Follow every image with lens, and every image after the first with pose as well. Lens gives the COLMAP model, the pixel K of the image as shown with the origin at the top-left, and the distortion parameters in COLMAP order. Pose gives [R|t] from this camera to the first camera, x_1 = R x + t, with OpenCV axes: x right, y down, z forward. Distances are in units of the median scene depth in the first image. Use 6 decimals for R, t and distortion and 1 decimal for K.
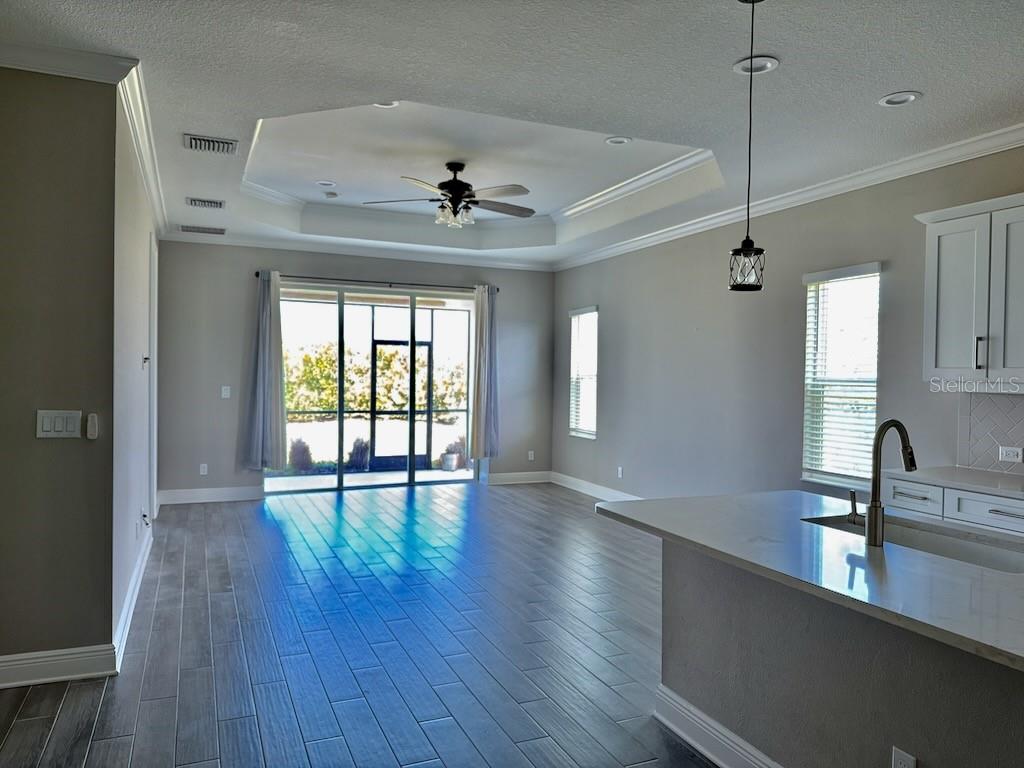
lens RADIAL K [[729.0, 0, 504.0], [0, 729.0, 390.1], [0, 0, 1]] dist [0.104014, -0.141597]
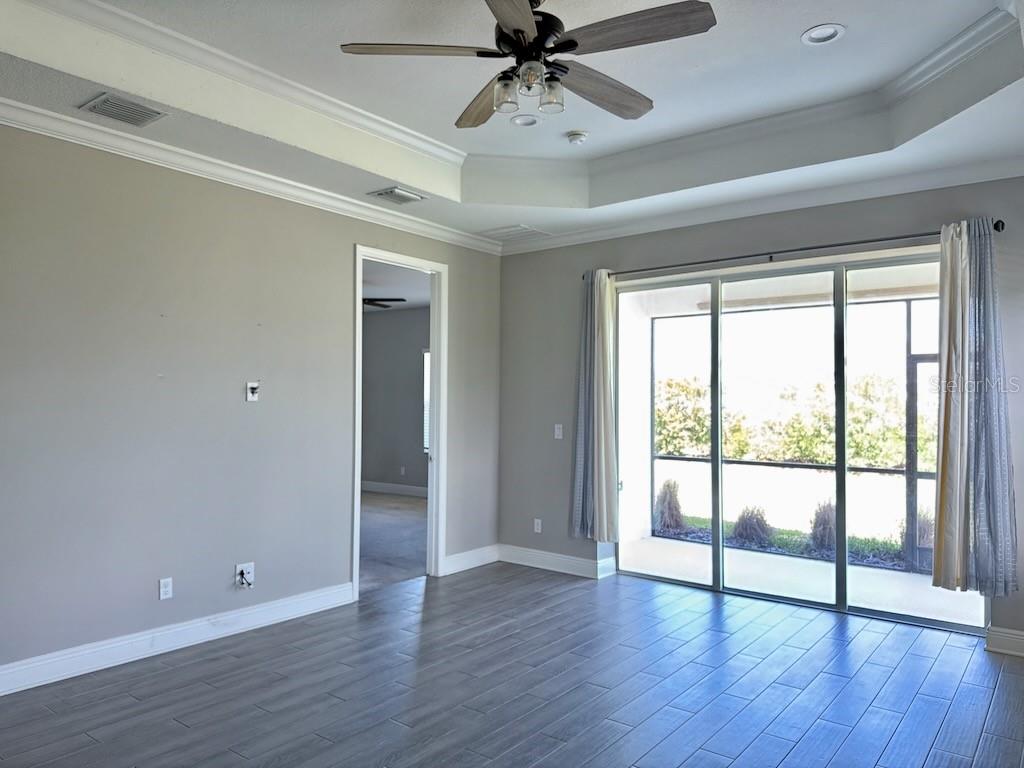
lens RADIAL K [[729.0, 0, 504.0], [0, 729.0, 390.1], [0, 0, 1]] dist [0.104014, -0.141597]
pose [[0.491233, -0.029548, -0.870527, 0.278139], [-0.021458, 0.998711, -0.046007, -0.004276], [0.870764, 0.041280, 0.489965, 0.562659]]
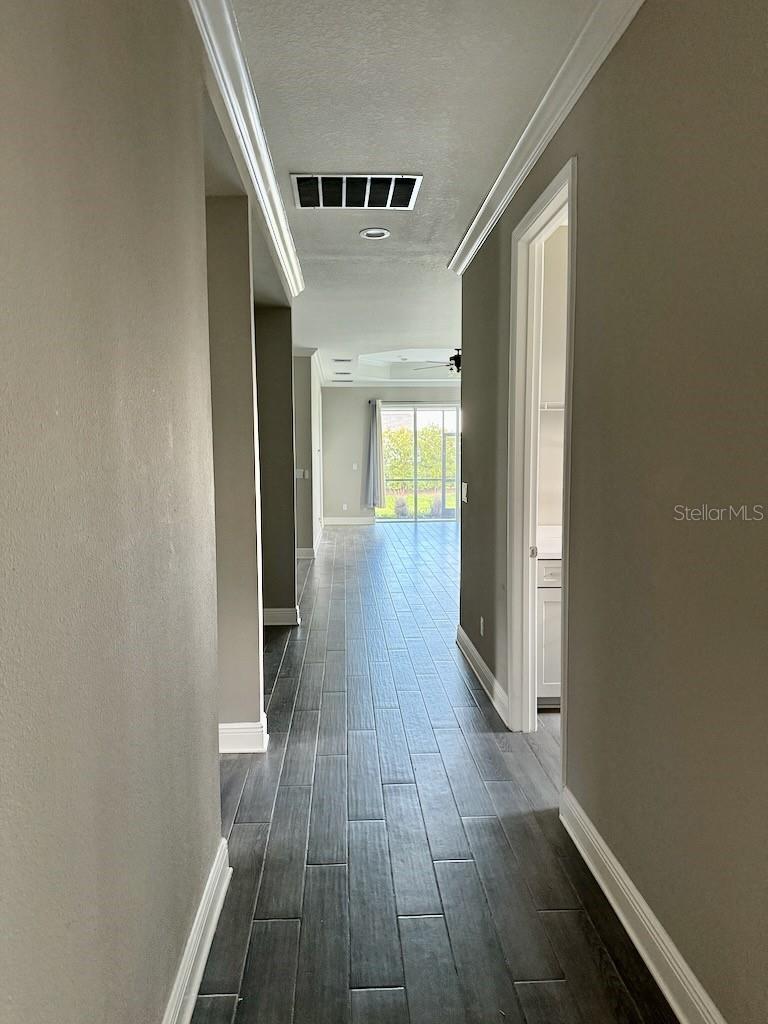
lens RADIAL K [[729.0, 0, 384.0], [0, 729.0, 512.0], [0, 0, 1]] dist [0.104014, -0.141597]
pose [[0.941580, 0.005131, -0.336751, 0.312879], [0.013711, 0.998471, 0.053551, 0.019662], [0.336511, -0.055040, 0.940070, -0.712912]]
